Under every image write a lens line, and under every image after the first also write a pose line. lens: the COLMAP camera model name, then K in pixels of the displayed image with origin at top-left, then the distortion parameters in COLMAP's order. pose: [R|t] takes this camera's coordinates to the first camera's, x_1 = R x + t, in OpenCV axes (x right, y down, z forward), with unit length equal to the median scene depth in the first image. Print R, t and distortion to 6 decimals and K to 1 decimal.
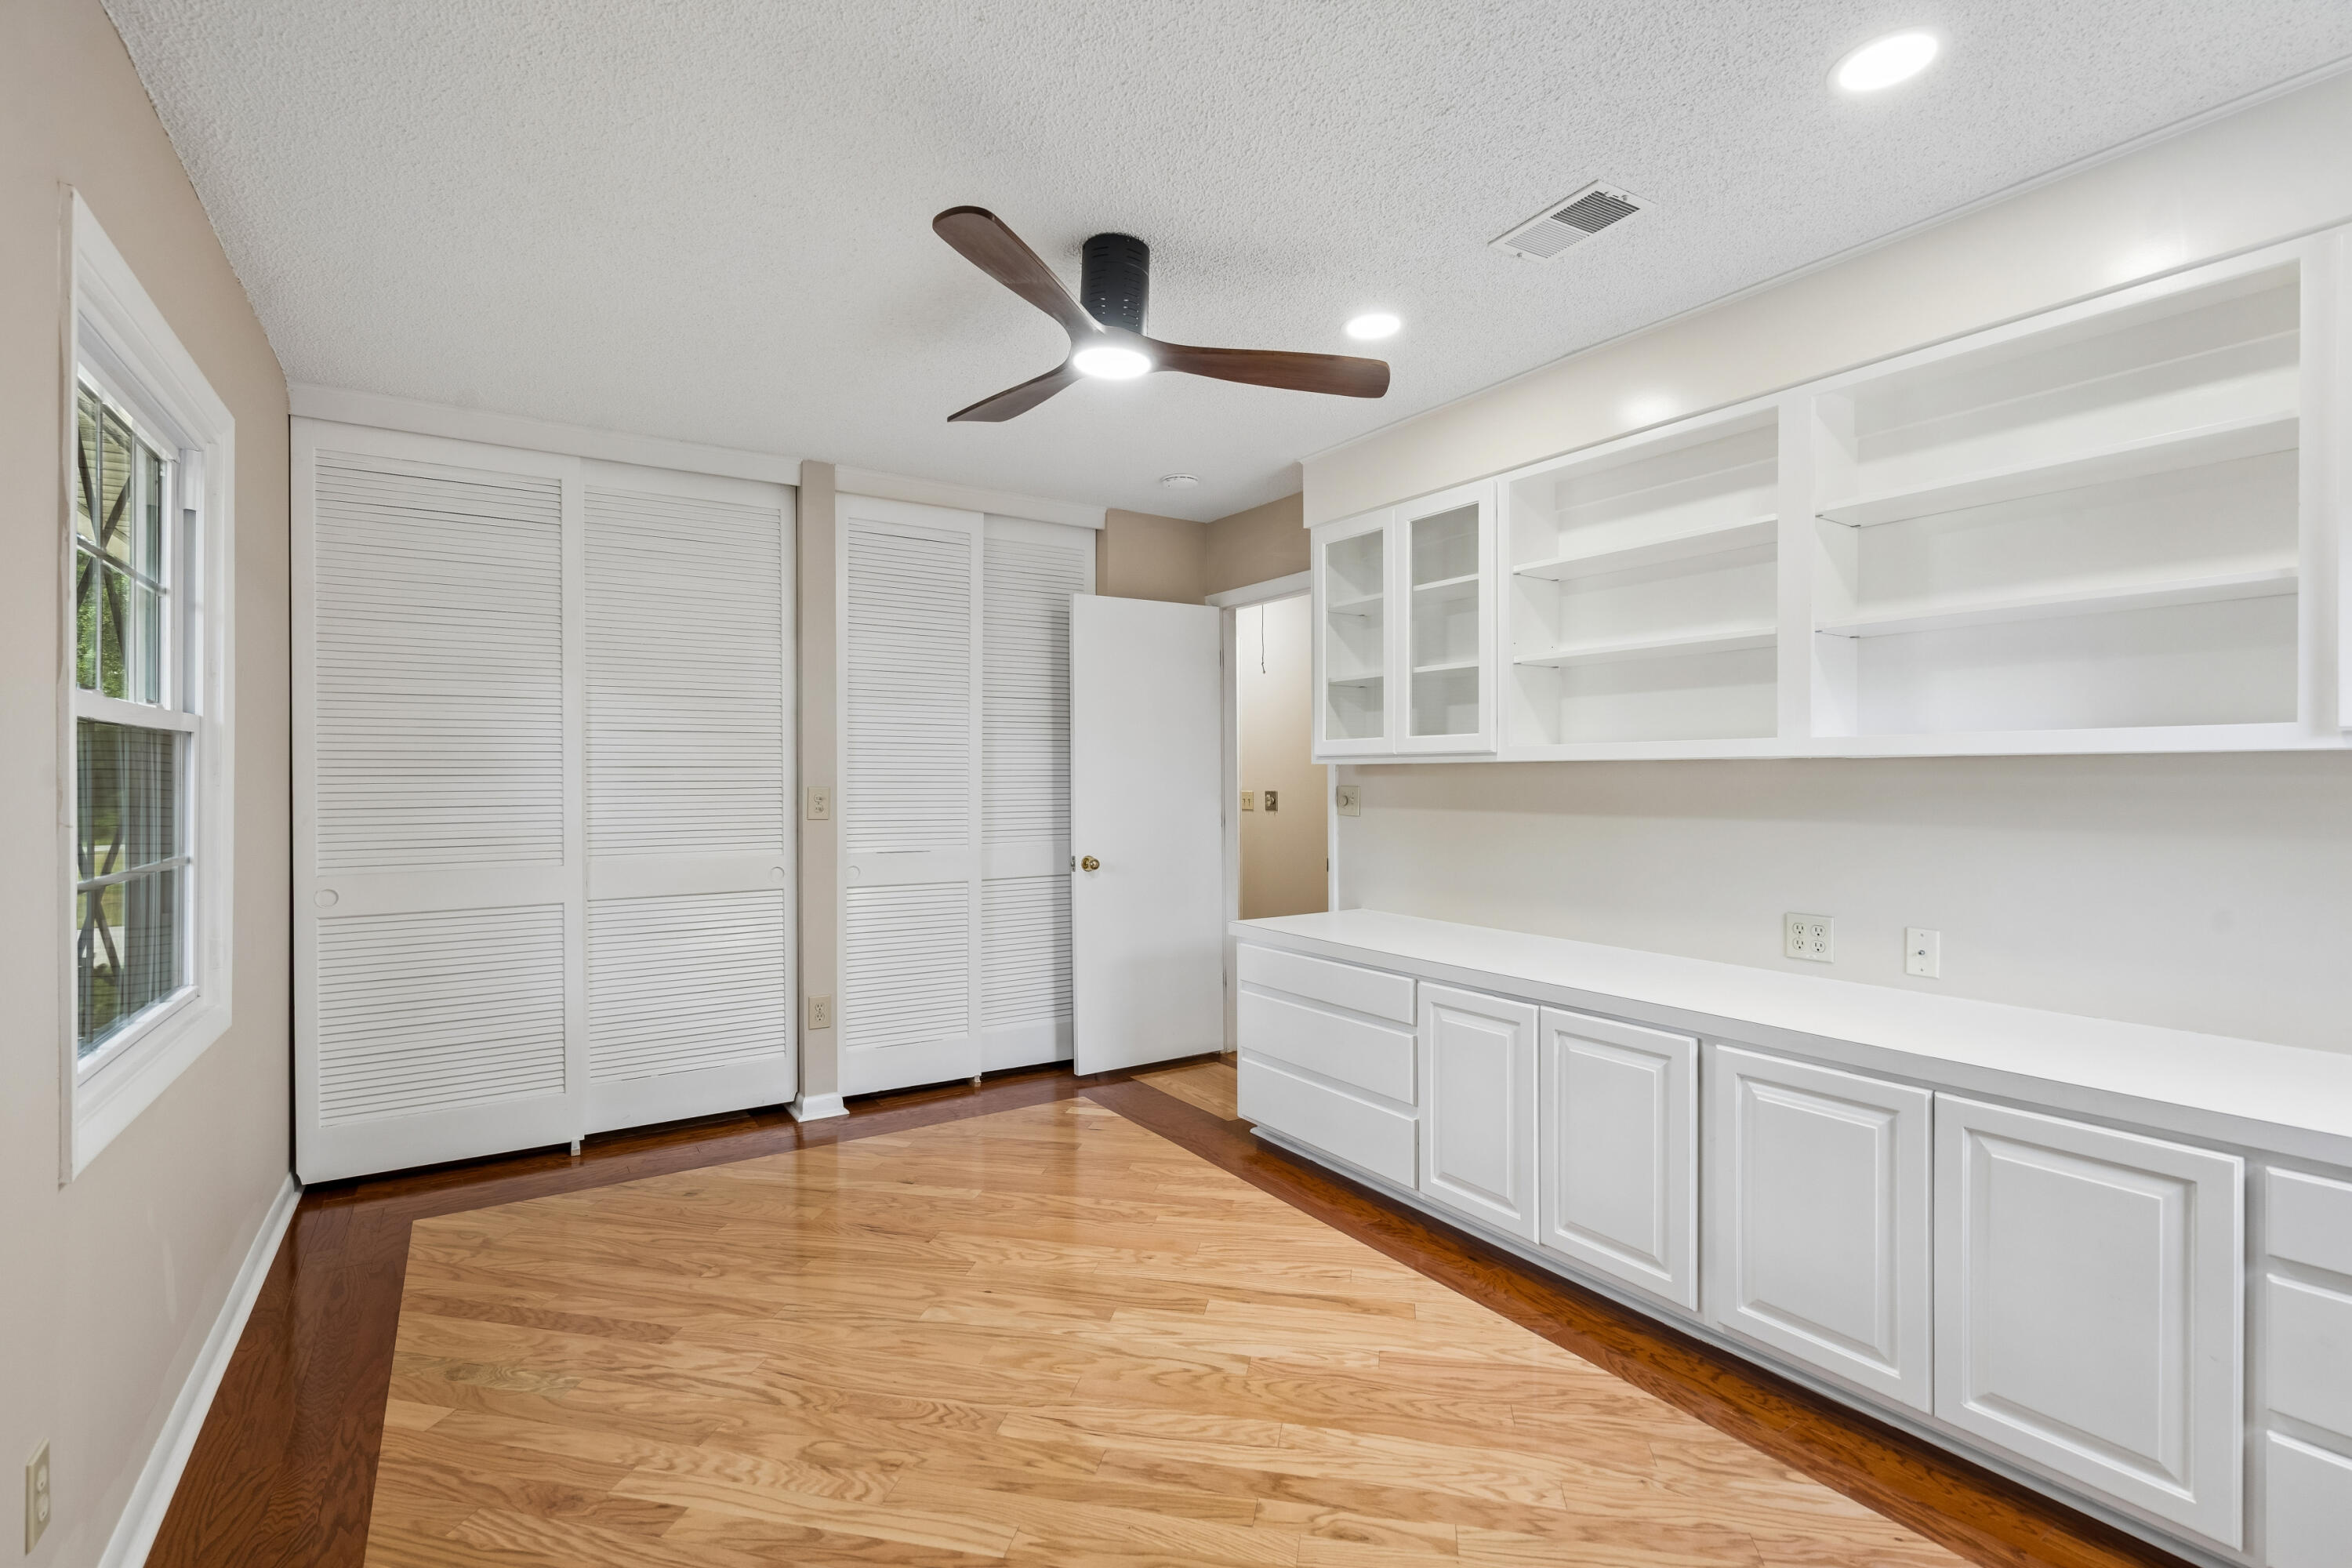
lens RADIAL K [[1067.2, 0, 1172.6], [0, 1067.2, 780.7], [0, 0, 1]] dist [-0.001793, 0.001816]
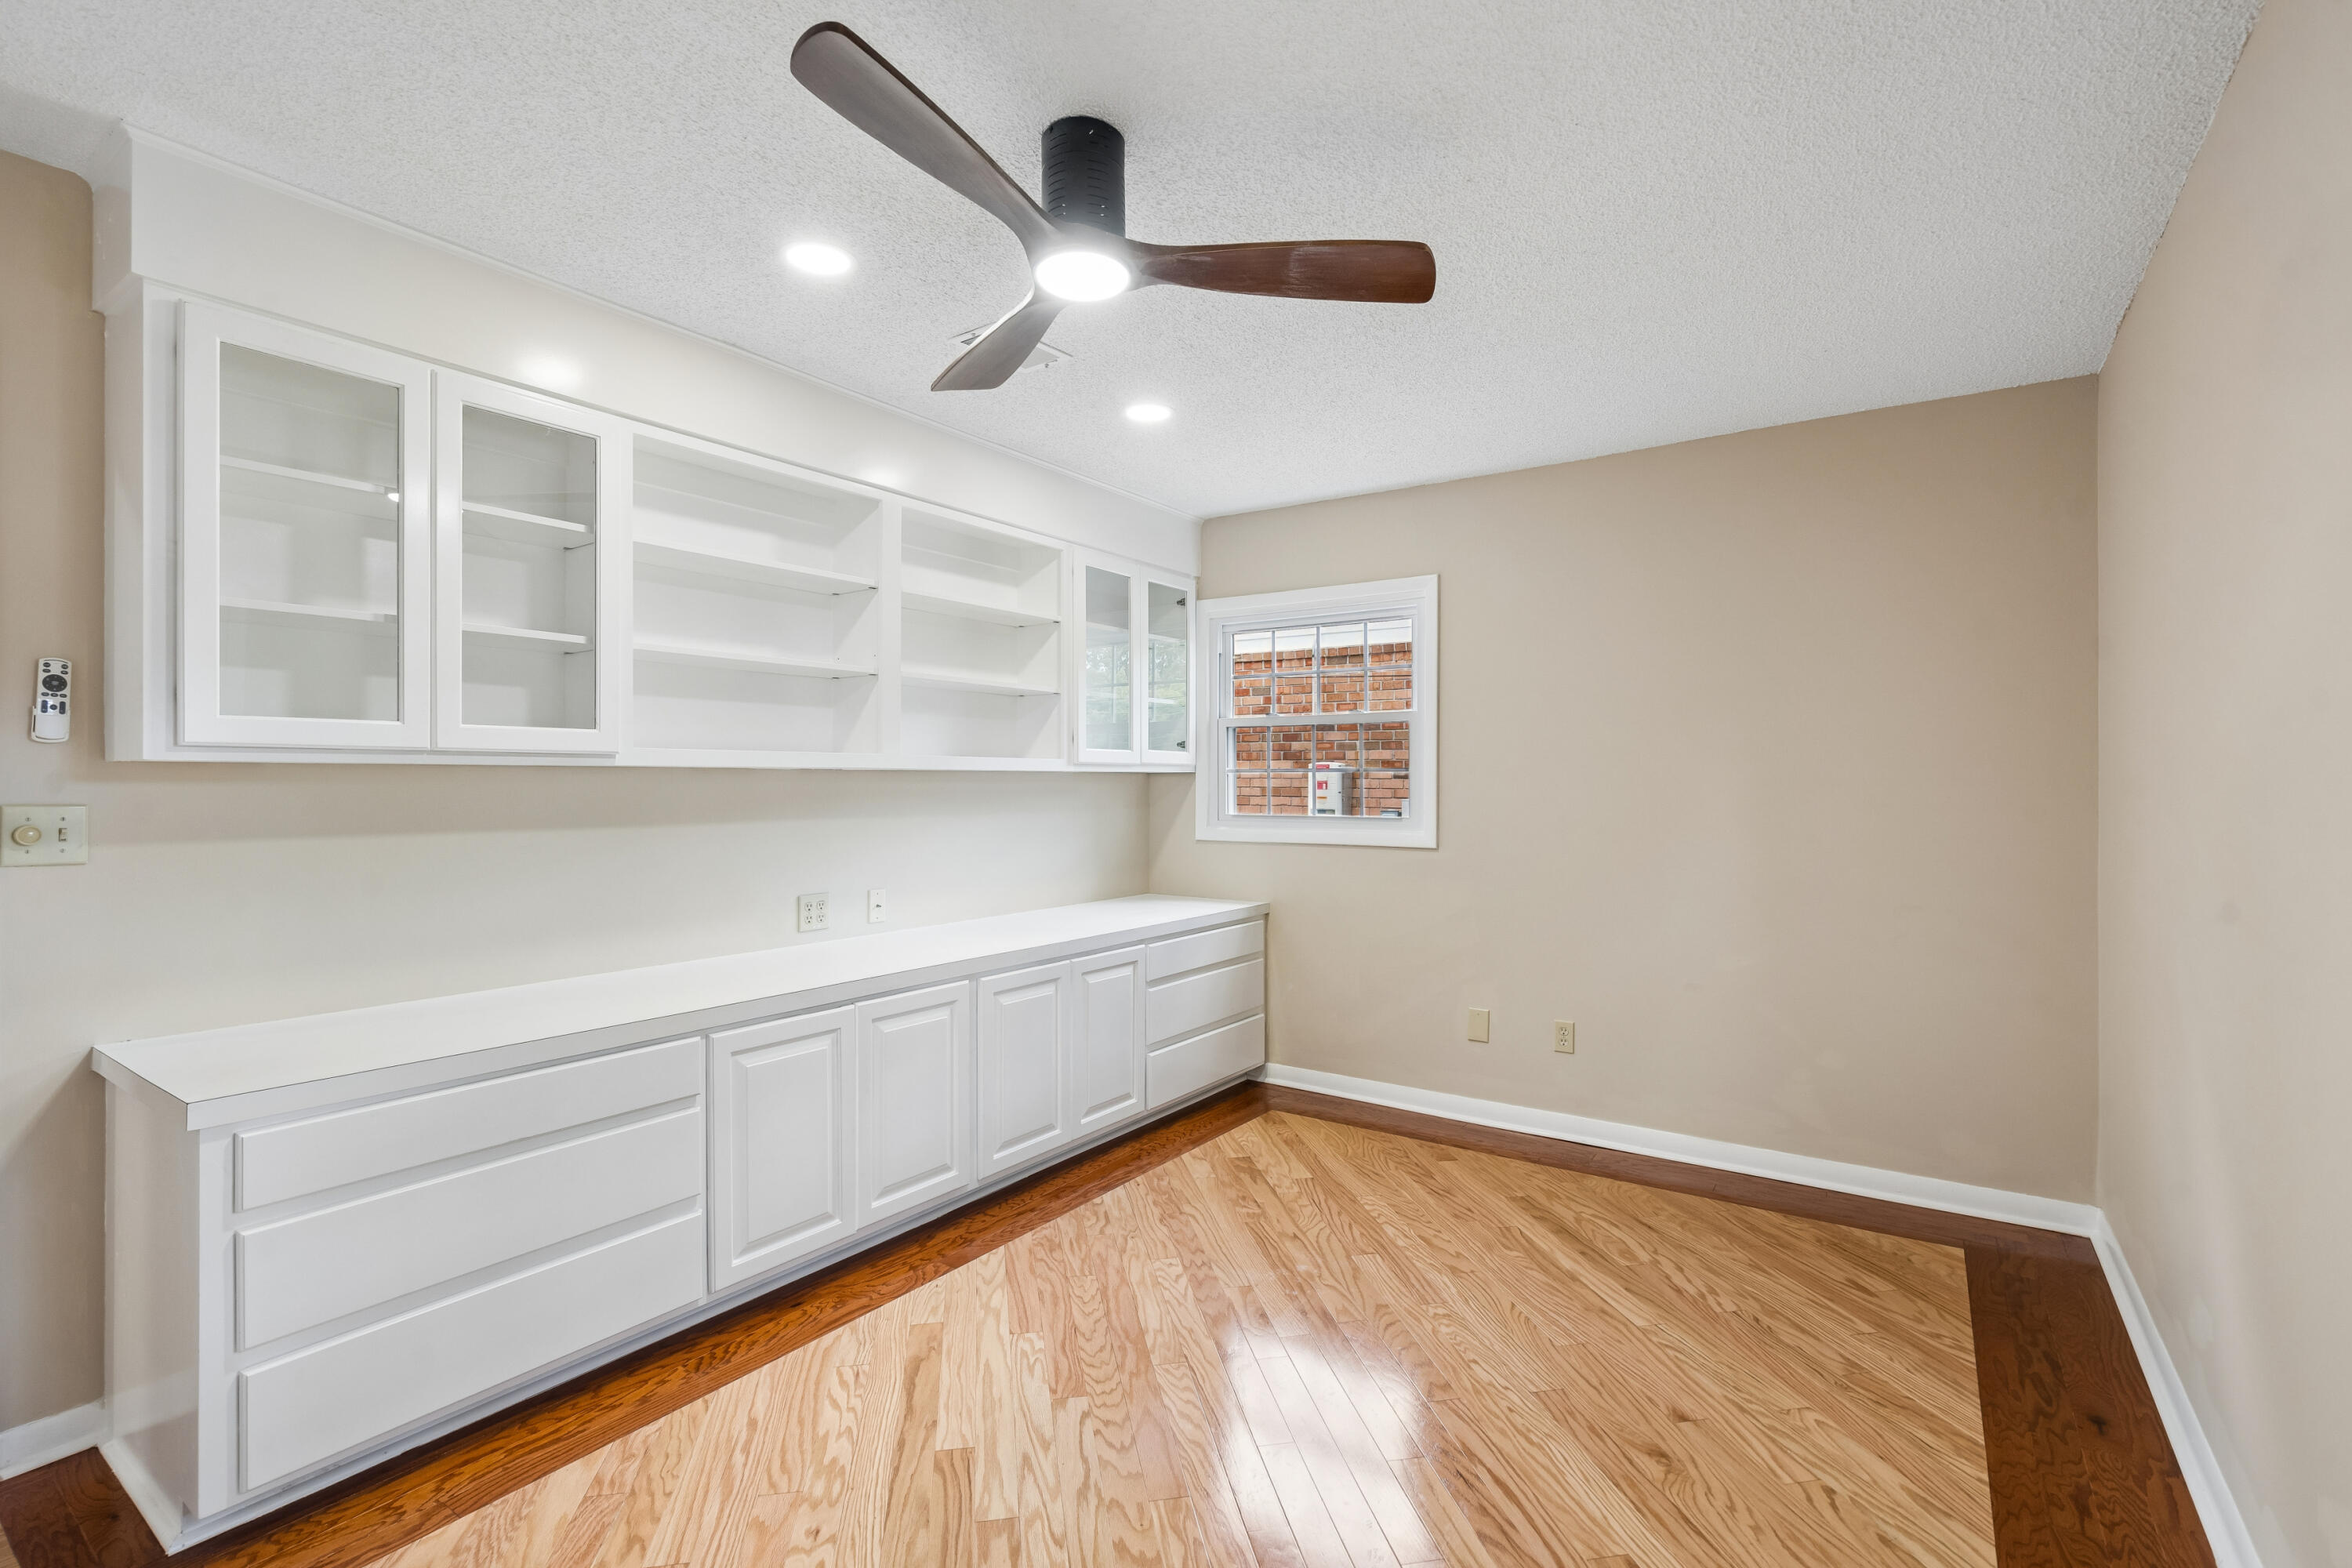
lens RADIAL K [[1067.2, 0, 1173.8], [0, 1067.2, 780.4], [0, 0, 1]] dist [-0.001793, 0.001816]
pose [[-0.370932, 0.001020, 0.928659, -0.734922], [0.002486, 0.999997, -0.000105, -0.006736], [-0.928657, 0.002270, -0.370934, 1.087598]]
